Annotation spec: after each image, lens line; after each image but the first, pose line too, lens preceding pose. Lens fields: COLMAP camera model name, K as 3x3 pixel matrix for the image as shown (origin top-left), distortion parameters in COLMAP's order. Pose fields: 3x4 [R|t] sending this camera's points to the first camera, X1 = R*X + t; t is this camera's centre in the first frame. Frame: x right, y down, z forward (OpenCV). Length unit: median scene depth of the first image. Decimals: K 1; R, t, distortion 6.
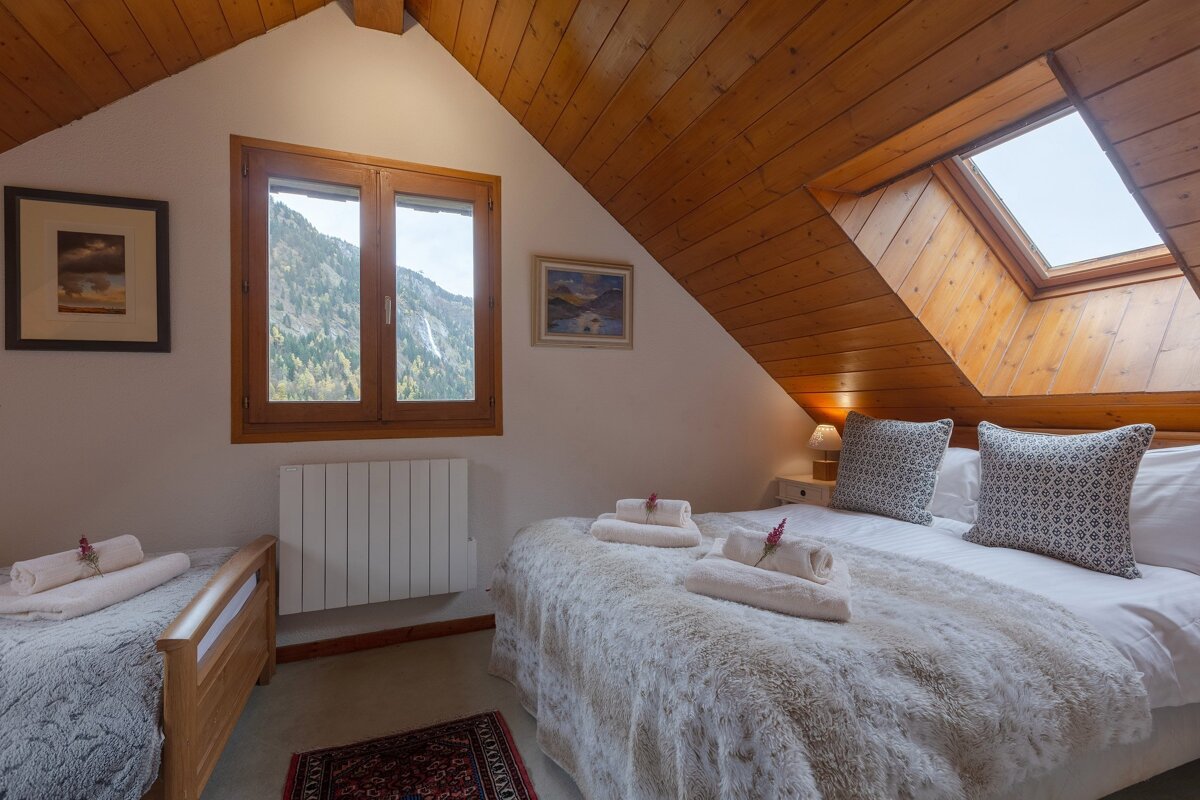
lens RADIAL K [[636.9, 0, 598.3], [0, 636.9, 402.3], [0, 0, 1]] dist [0.004602, -0.003217]
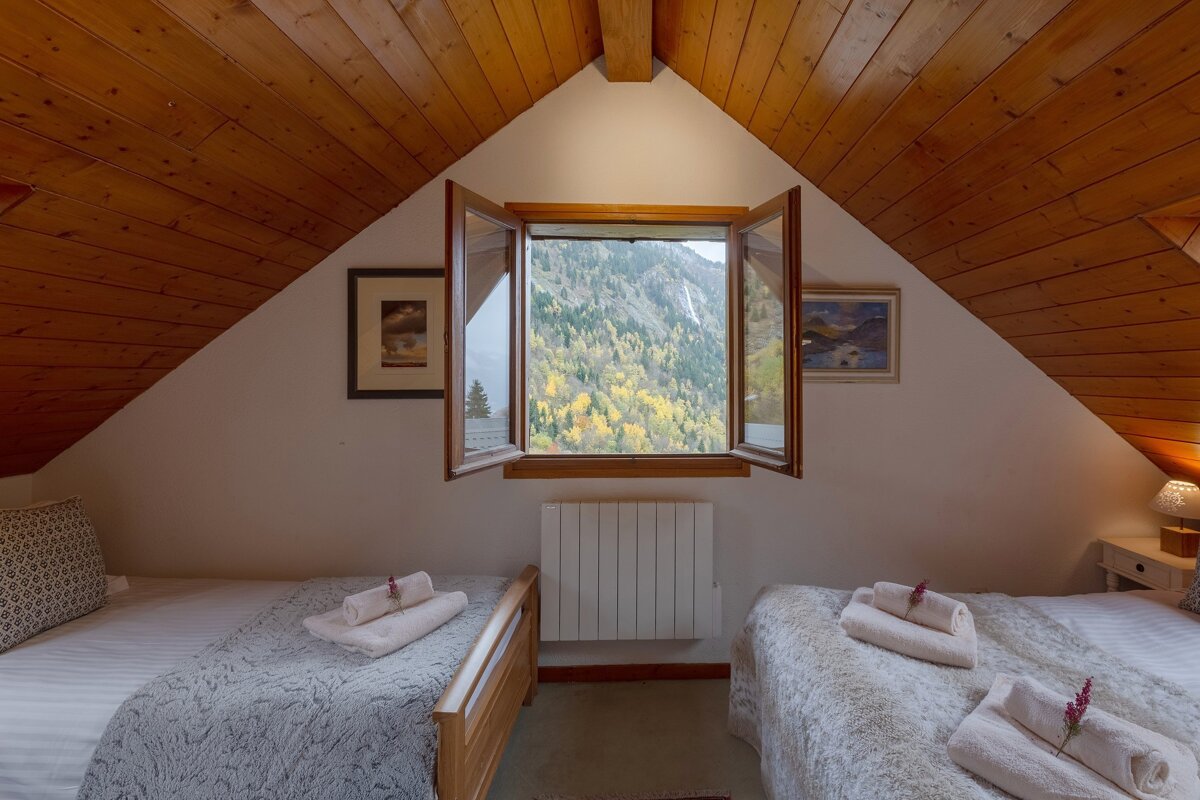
lens RADIAL K [[636.9, 0, 600.8], [0, 636.9, 362.8], [0, 0, 1]] dist [0.004602, -0.003217]
pose [[0.922191, 0.002694, -0.386726, 0.016837], [-0.003988, 0.999989, -0.002543, -0.133550], [0.386715, 0.003887, 0.922191, 0.027218]]
